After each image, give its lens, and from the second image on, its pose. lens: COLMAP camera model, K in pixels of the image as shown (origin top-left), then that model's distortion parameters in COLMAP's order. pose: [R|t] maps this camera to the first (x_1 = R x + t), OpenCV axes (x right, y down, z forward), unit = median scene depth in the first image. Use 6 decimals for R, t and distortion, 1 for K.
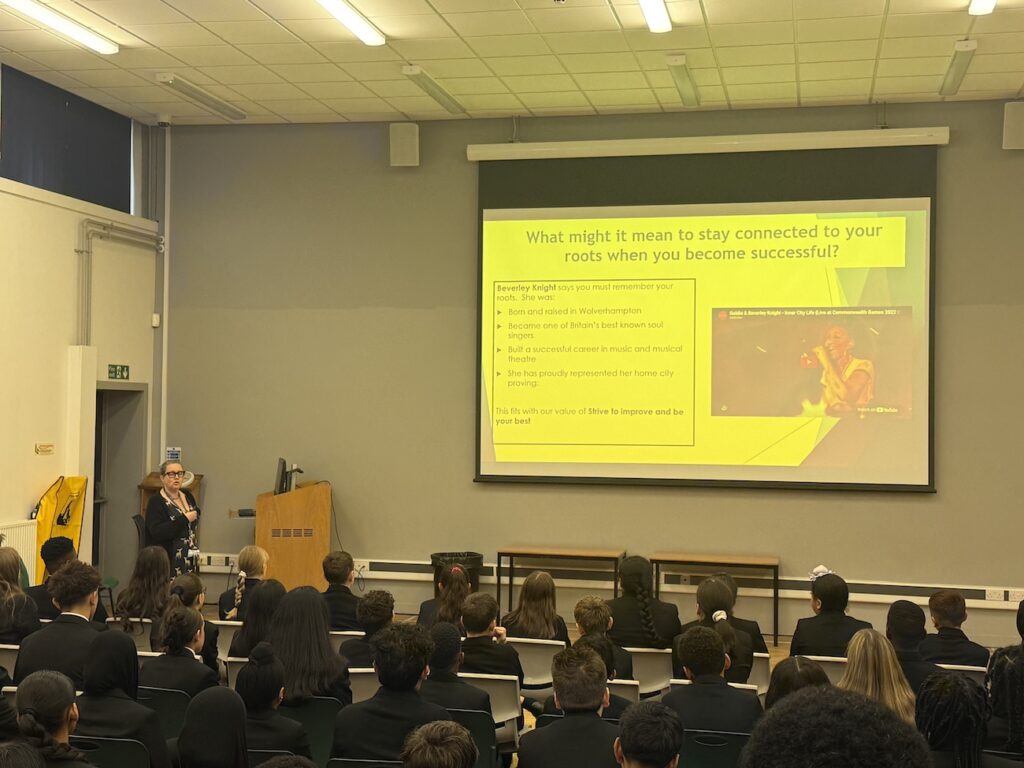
lens RADIAL K [[1397.3, 0, 512.8], [0, 1397.3, 377.4], [0, 0, 1]] dist [0.158981, 0.000000]
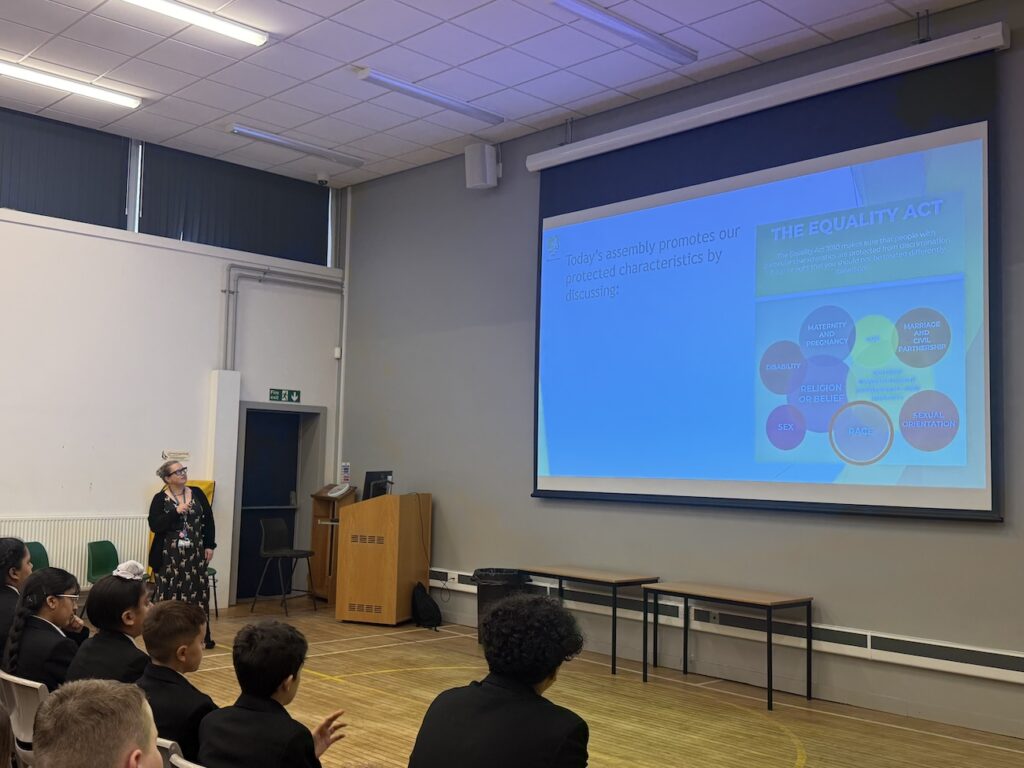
lens RADIAL K [[1078.3, 0, 508.7], [0, 1078.3, 376.9], [0, 0, 1]] dist [0.121266, 0.000000]
pose [[0.825165, -0.039035, -0.563541, 0.392325], [-0.004195, 0.997159, -0.075213, 0.049170], [0.564876, 0.064427, 0.822657, 0.378506]]
